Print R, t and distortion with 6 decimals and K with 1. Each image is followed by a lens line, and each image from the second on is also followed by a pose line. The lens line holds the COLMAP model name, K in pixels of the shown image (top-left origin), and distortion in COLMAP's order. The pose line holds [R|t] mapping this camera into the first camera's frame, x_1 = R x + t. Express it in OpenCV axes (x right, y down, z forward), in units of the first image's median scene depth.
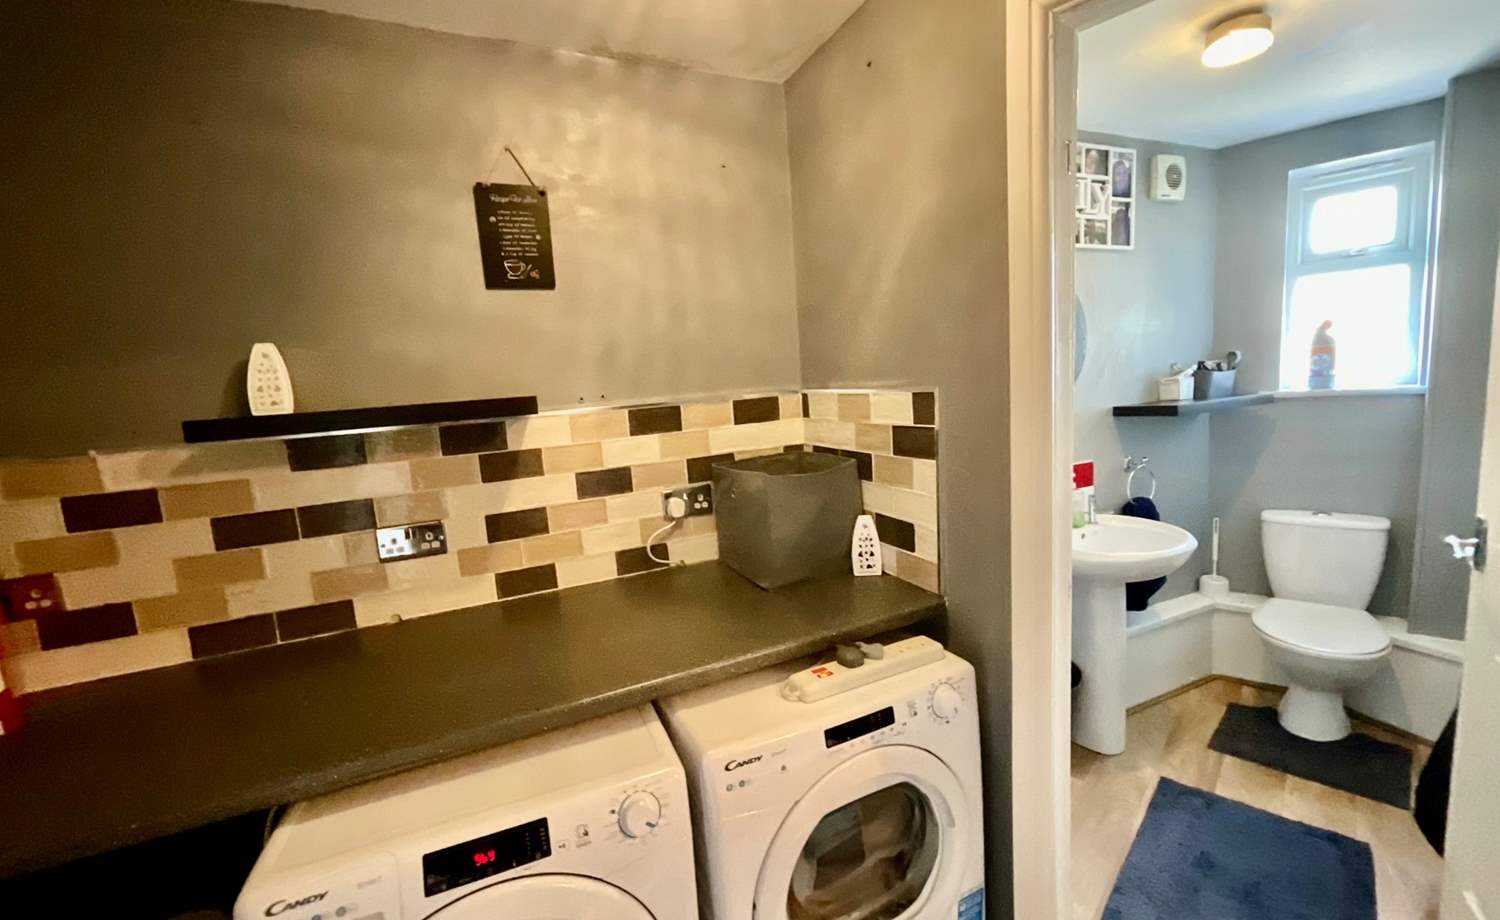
lens RADIAL K [[613.3, 0, 754.3], [0, 613.3, 460.5], [0, 0, 1]] dist [-0.002024, 0.000053]
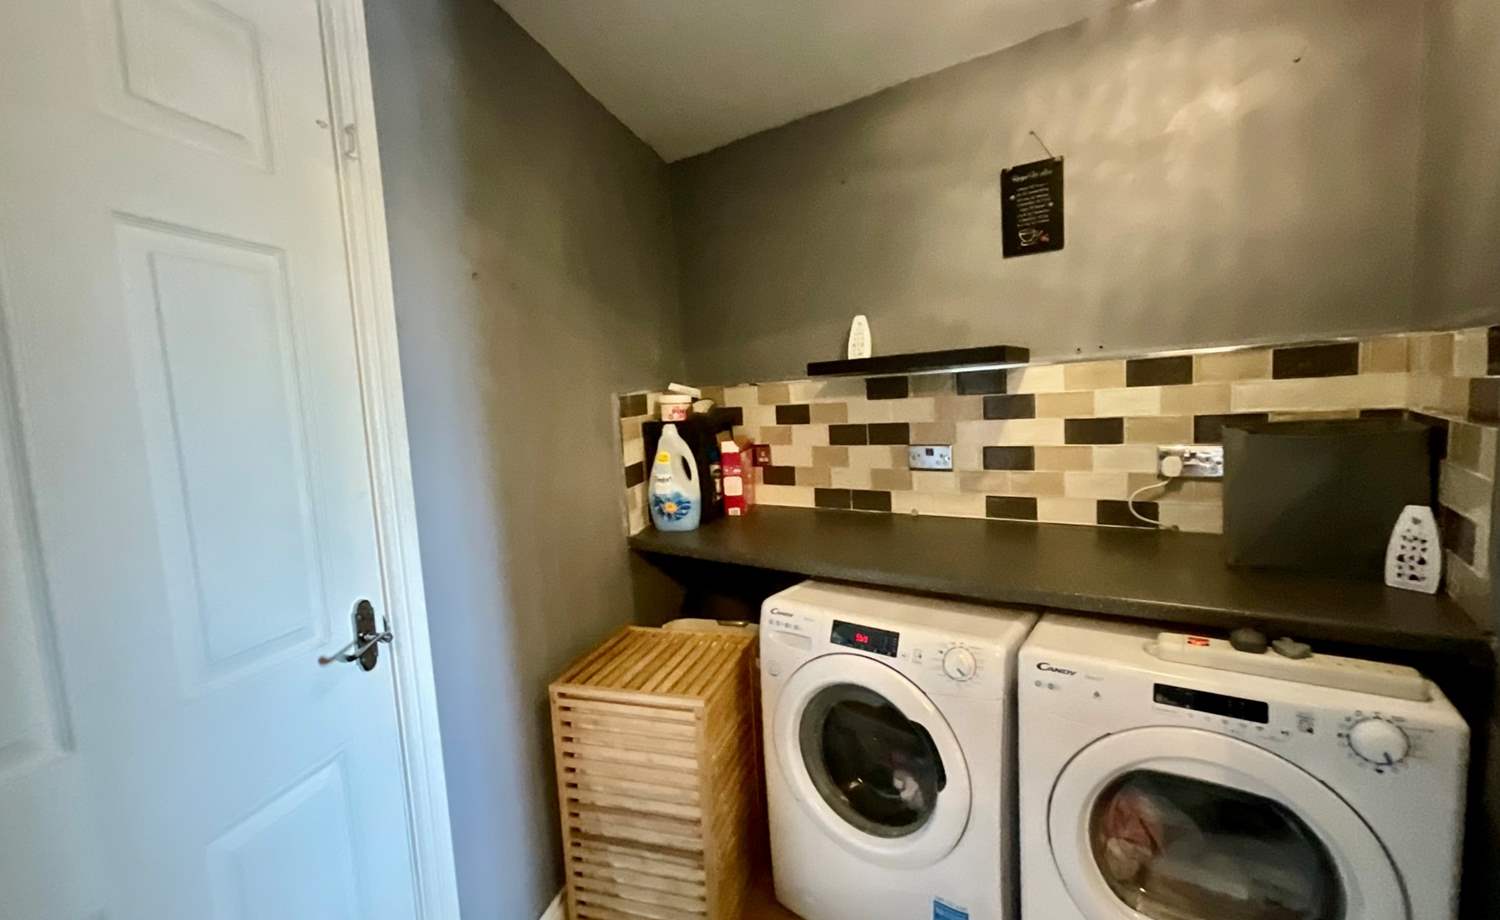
lens RADIAL K [[682.5, 0, 750.0], [0, 682.5, 460.0], [0, 0, 1]] dist [0.018156, 0.000159]
pose [[0.489605, 0.122868, -0.863244, 0.522442], [-0.092244, 0.991765, 0.088844, 0.038817], [0.867051, 0.036130, 0.496907, -0.082699]]
